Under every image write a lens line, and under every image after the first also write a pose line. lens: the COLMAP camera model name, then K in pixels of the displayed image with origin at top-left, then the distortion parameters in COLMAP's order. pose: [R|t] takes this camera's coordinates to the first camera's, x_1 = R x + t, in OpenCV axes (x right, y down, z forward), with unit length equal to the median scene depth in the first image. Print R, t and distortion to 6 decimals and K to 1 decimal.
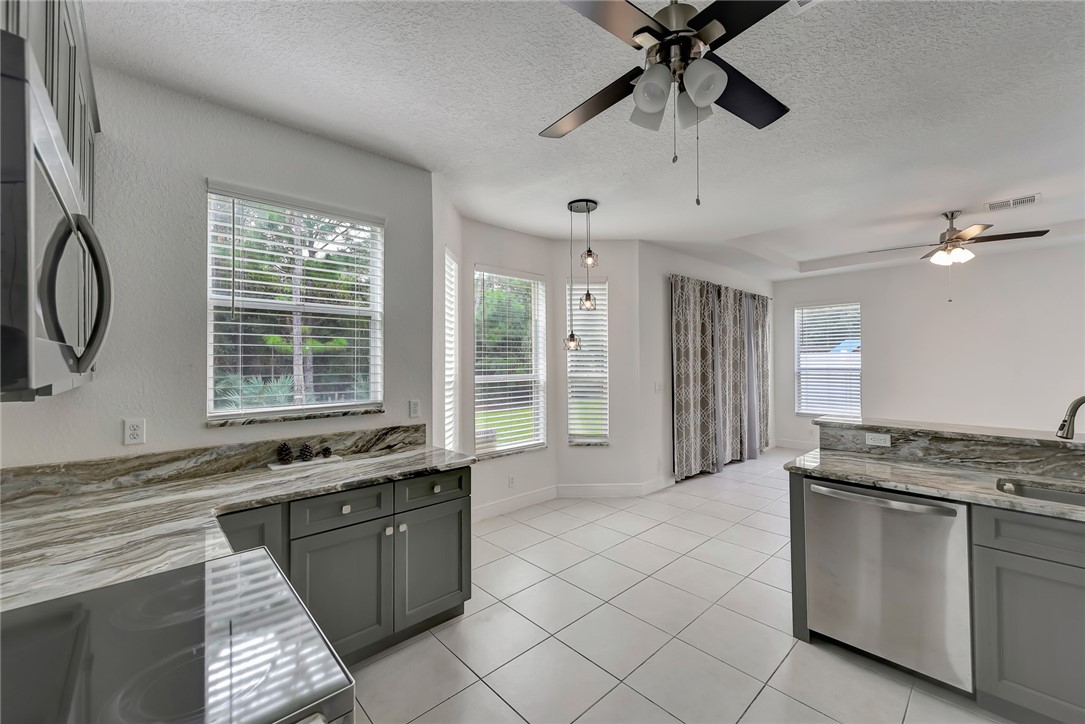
lens RADIAL K [[431.2, 0, 549.7], [0, 431.2, 355.8], [0, 0, 1]] dist [0.007349, -0.002377]
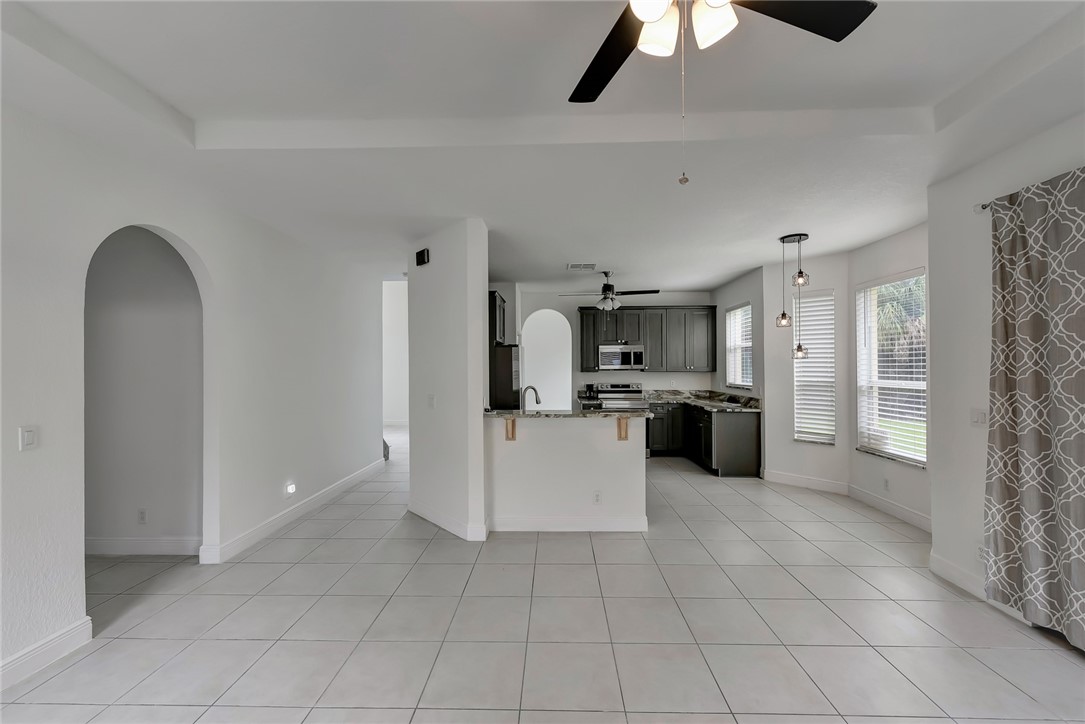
lens RADIAL K [[431.2, 0, 539.0], [0, 431.2, 362.1], [0, 0, 1]] dist [0.007349, -0.002377]
pose [[-0.714630, 0.005536, -0.699481, 1.573485], [0.019963, 0.999723, -0.012483, -0.003367], [0.699218, -0.022884, -0.714542, 1.498787]]
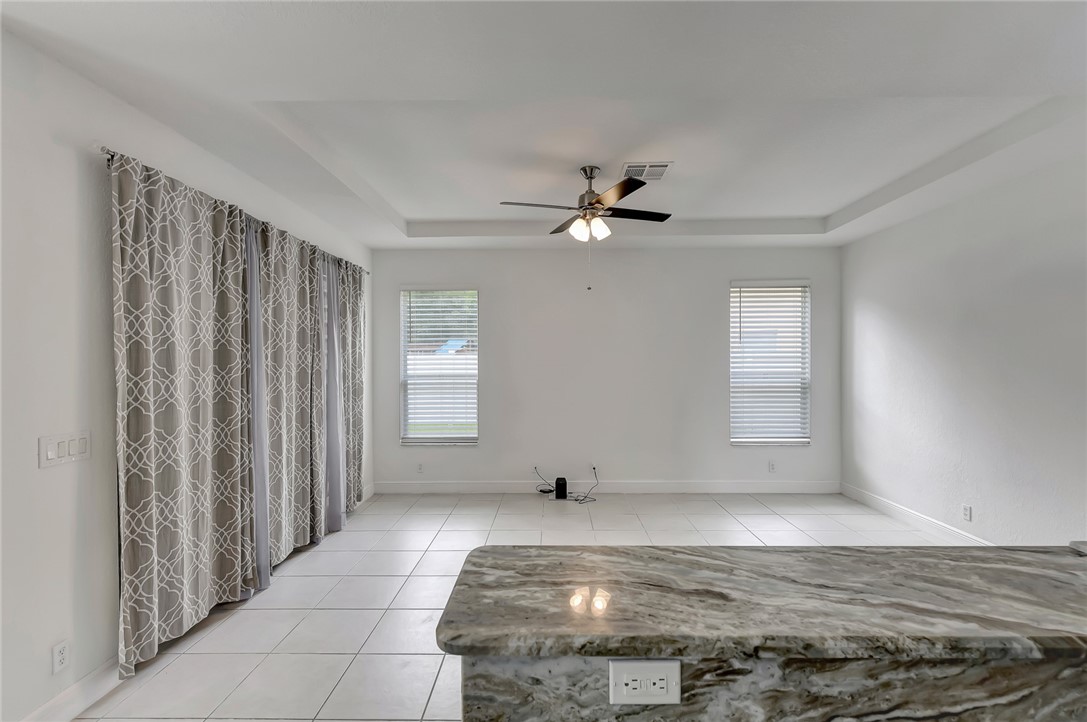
lens RADIAL K [[489.5, 0, 542.7], [0, 489.5, 363.9], [0, 0, 1]] dist [0.005929, -0.001950]
pose [[0.701709, -0.003386, 0.712455, 0.366309], [-0.008563, 0.999876, 0.013186, -0.011953], [-0.712412, -0.015354, 0.701594, 0.622461]]
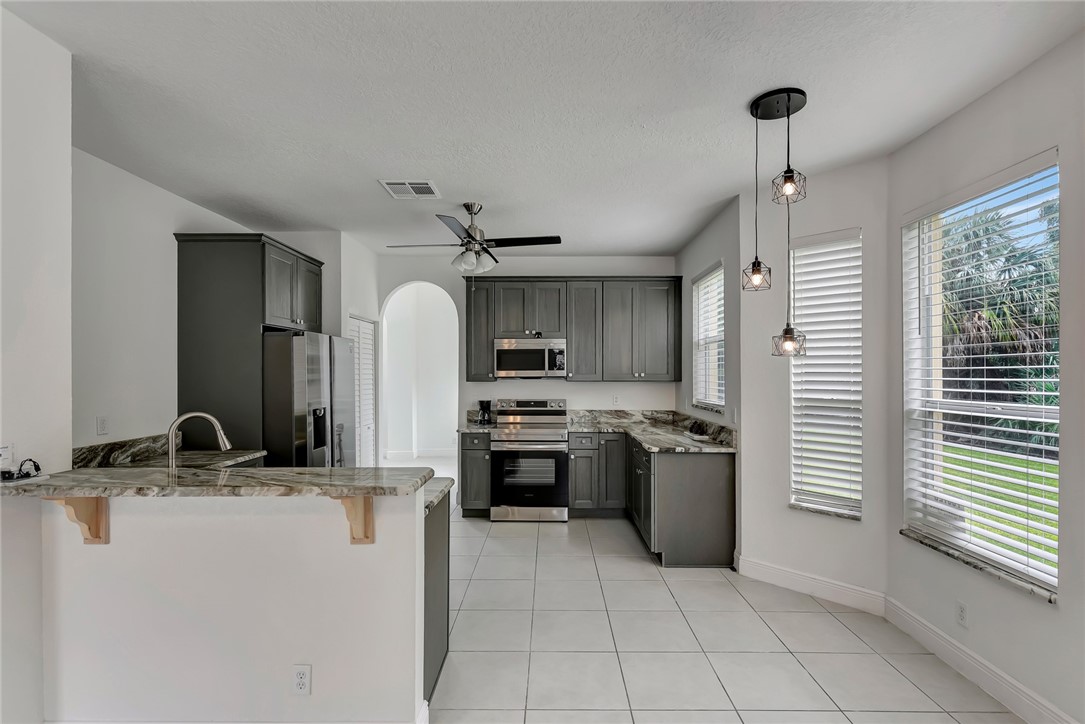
lens RADIAL K [[505.7, 0, 543.7], [0, 505.7, 370.7], [0, 0, 1]] dist [0.004707, -0.000162]
pose [[-0.696708, 0.003408, -0.717347, 0.863209], [0.014752, 0.999845, -0.009578, 0.009783], [0.717203, -0.017256, -0.696650, 1.373177]]
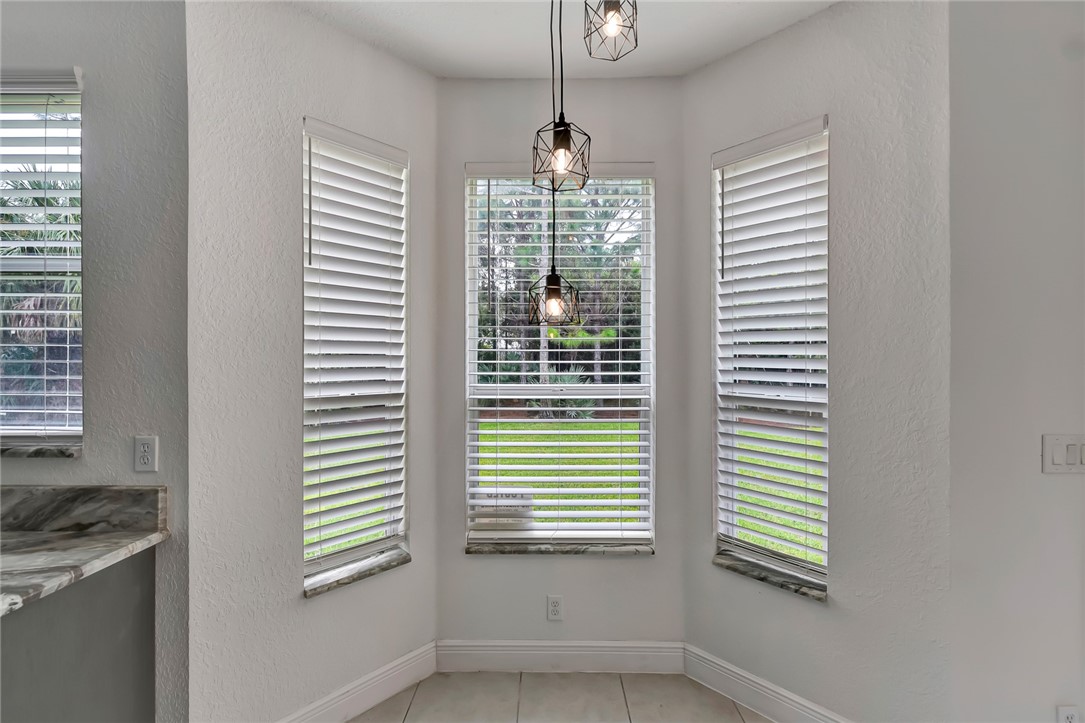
lens RADIAL K [[431.2, 0, 550.4], [0, 431.2, 355.1], [0, 0, 1]] dist [0.007349, -0.002377]
pose [[0.724569, 0.005315, -0.689181, 0.304464], [0.003120, 0.999935, 0.010992, 0.007405], [0.689195, -0.010115, 0.724505, 0.841330]]
